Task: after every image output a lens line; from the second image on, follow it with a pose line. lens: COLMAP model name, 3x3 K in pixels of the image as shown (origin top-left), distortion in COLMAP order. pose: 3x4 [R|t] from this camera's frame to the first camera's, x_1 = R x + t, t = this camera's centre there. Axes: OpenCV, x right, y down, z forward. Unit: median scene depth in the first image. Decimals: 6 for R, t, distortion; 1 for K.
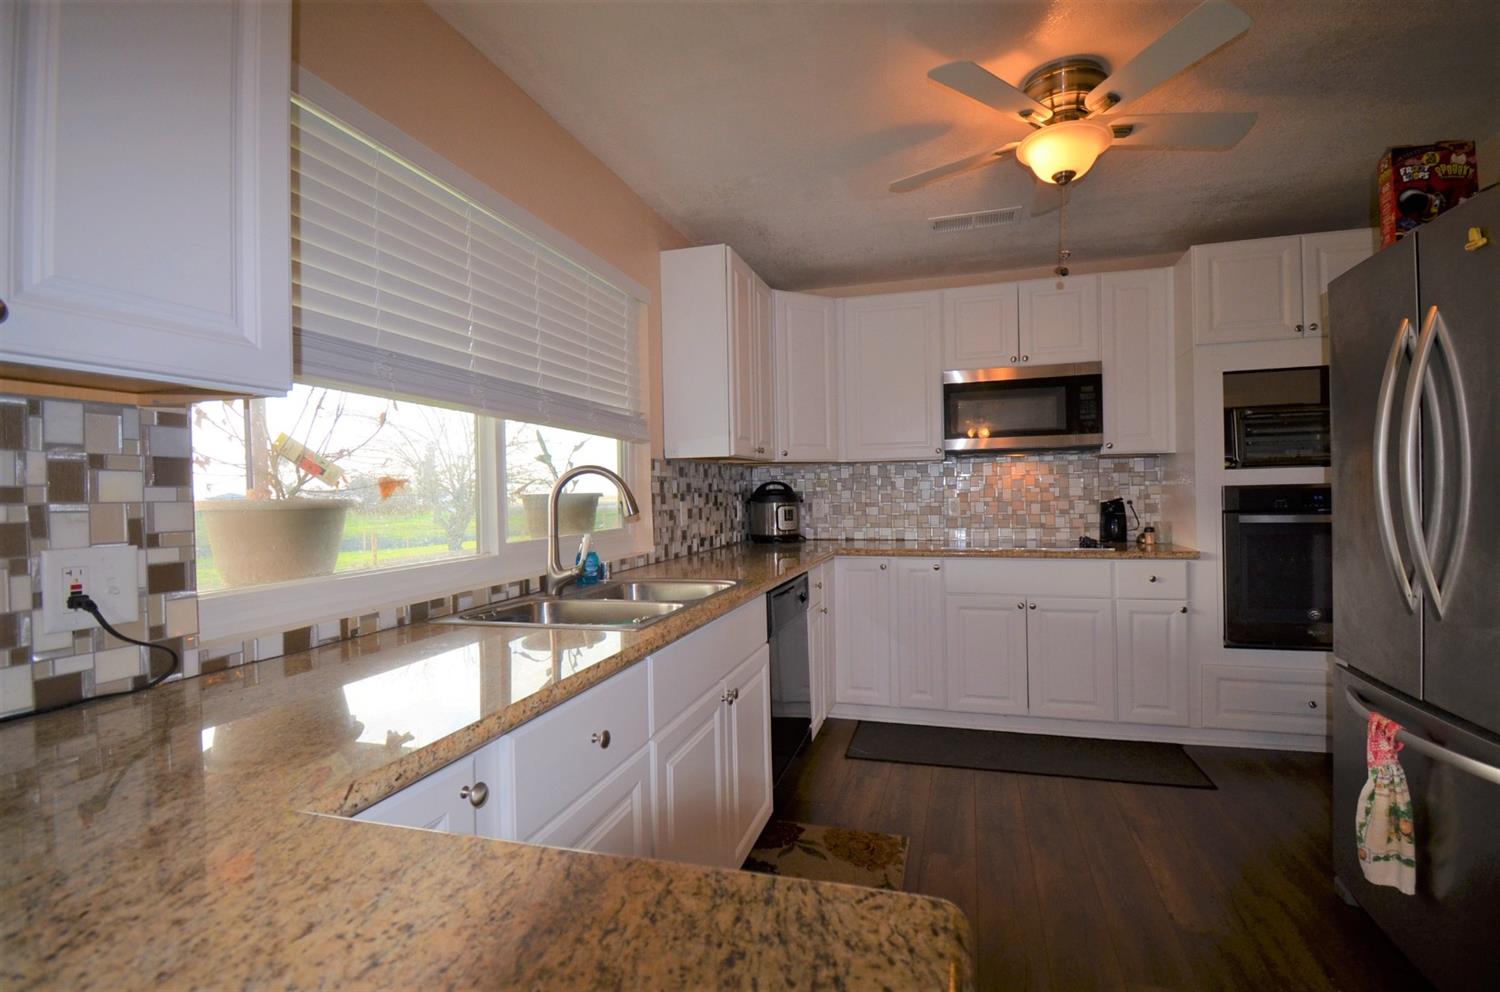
lens RADIAL K [[638.8, 0, 780.9], [0, 638.8, 496.2], [0, 0, 1]] dist [0.009864, -0.021313]
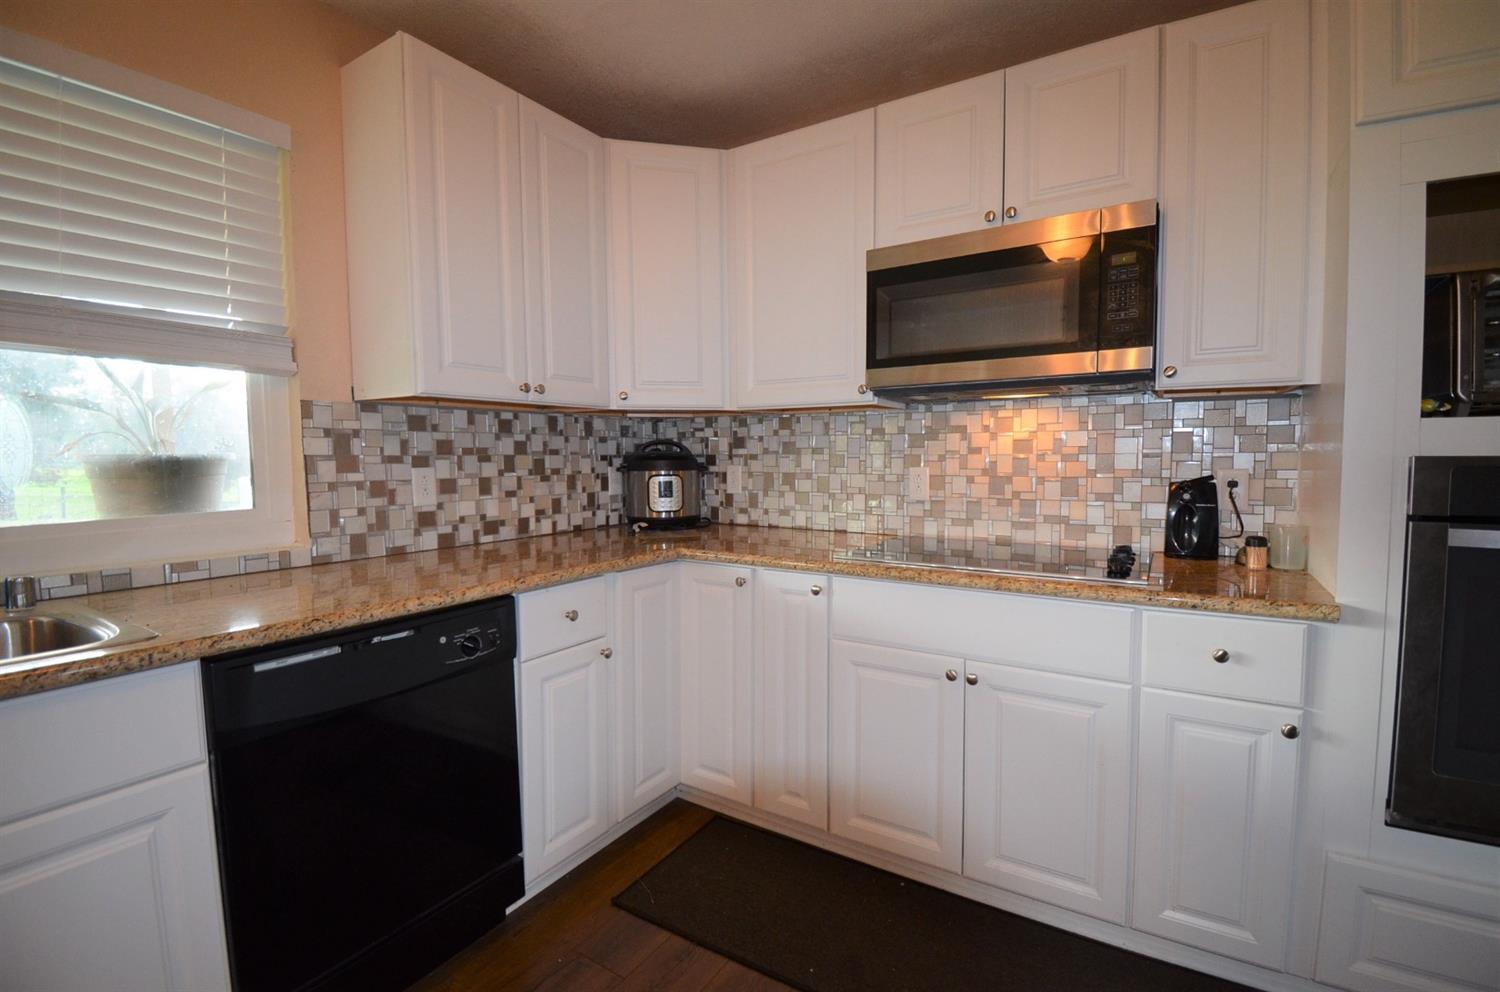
lens RADIAL K [[638.8, 0, 780.9], [0, 638.8, 496.2], [0, 0, 1]] dist [0.009864, -0.021313]
pose [[0.965094, 0.030414, -0.260133, 0.379772], [-0.014220, 0.997854, 0.063912, -0.010329], [0.261518, -0.057982, 0.963455, 0.465111]]
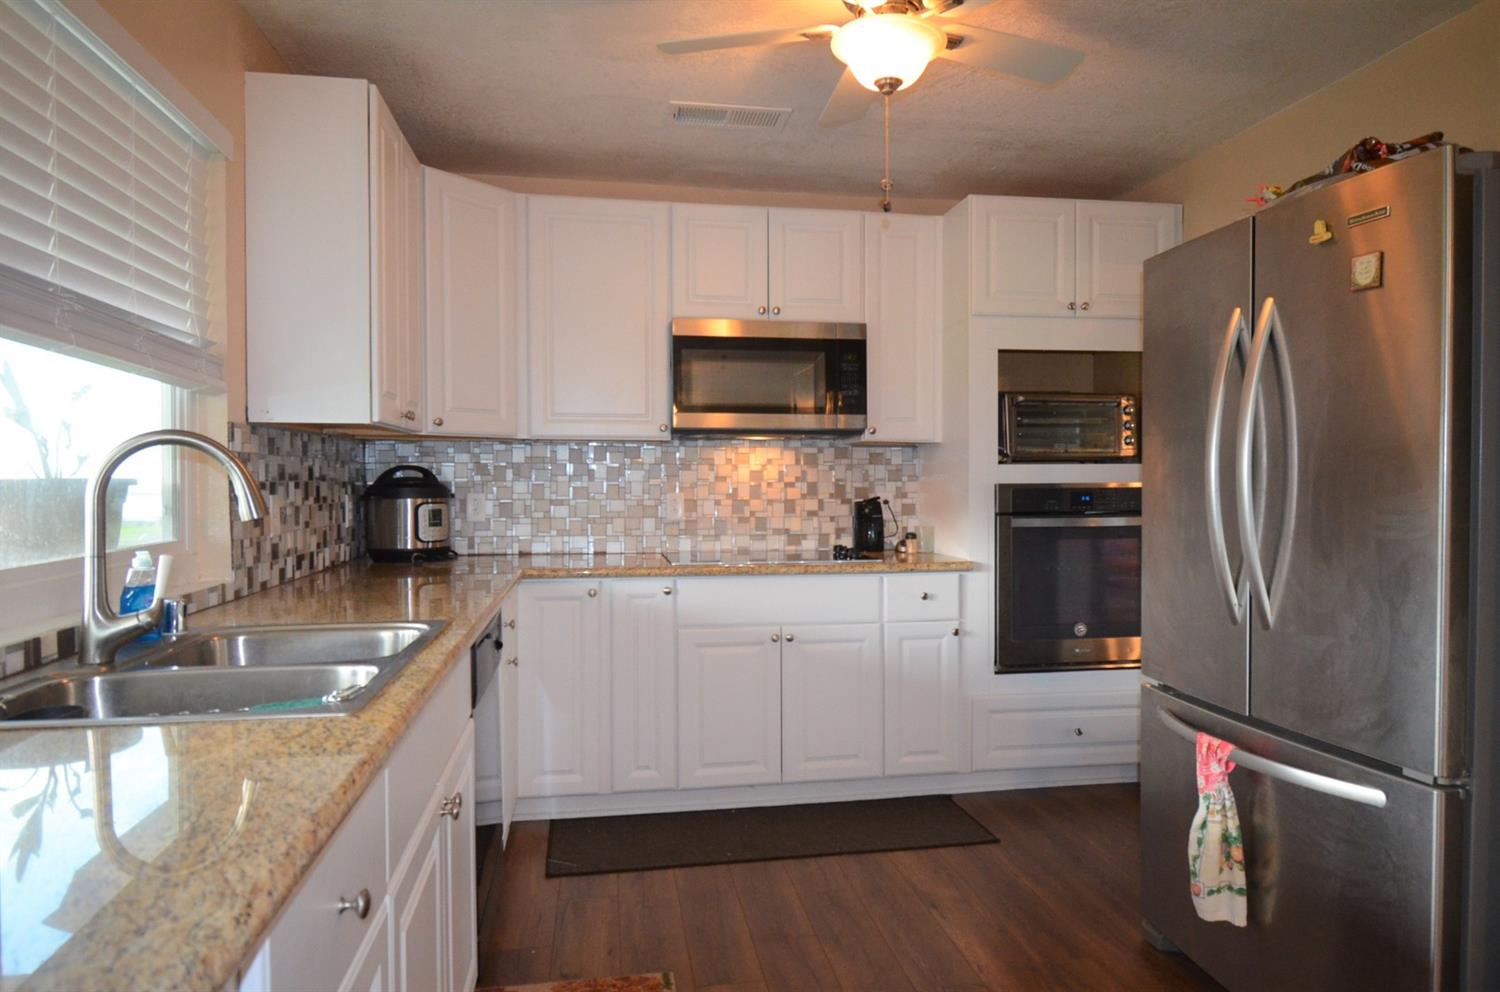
lens RADIAL K [[912.5, 0, 750.0], [0, 912.5, 496.0], [0, 0, 1]] dist [0.005818, -0.024823]
pose [[0.906173, 0.010581, 0.422775, -0.111185], [-0.013138, 0.999909, 0.003137, 0.000494], [-0.422703, -0.008397, 0.906229, 0.037295]]
